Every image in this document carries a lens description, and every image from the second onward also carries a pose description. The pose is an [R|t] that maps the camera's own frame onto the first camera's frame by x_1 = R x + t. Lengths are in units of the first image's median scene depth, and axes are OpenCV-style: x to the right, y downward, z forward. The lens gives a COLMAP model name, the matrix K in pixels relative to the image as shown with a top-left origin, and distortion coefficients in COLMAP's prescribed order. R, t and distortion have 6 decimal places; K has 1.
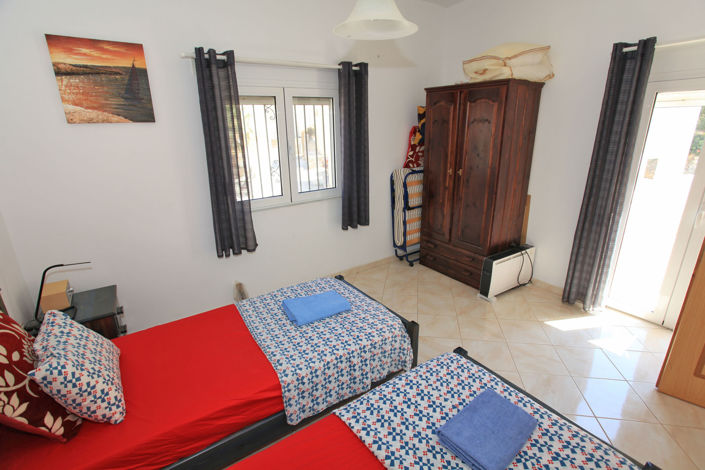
lens RADIAL K [[346.4, 0, 352.5], [0, 346.4, 235.0], [0, 0, 1]] dist [-0.055133, 0.026192]
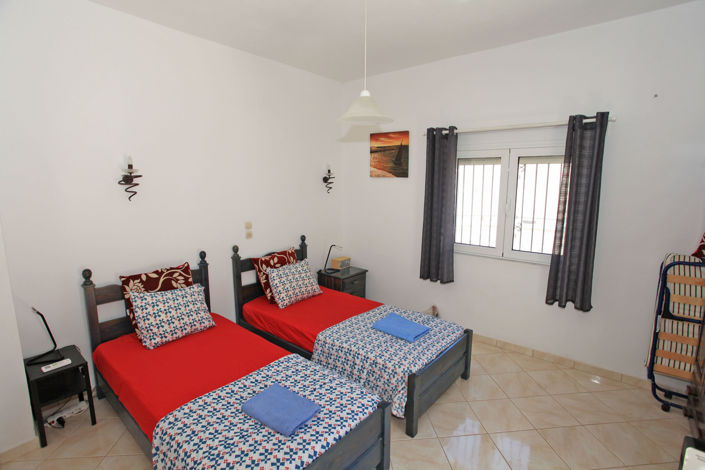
lens RADIAL K [[346.4, 0, 352.5], [0, 346.4, 235.0], [0, 0, 1]] dist [-0.055133, 0.026192]
pose [[0.261752, 0.165982, -0.950755, 0.790185], [-0.311229, 0.946992, 0.079641, -0.117980], [0.913577, 0.275056, 0.299536, 0.333793]]
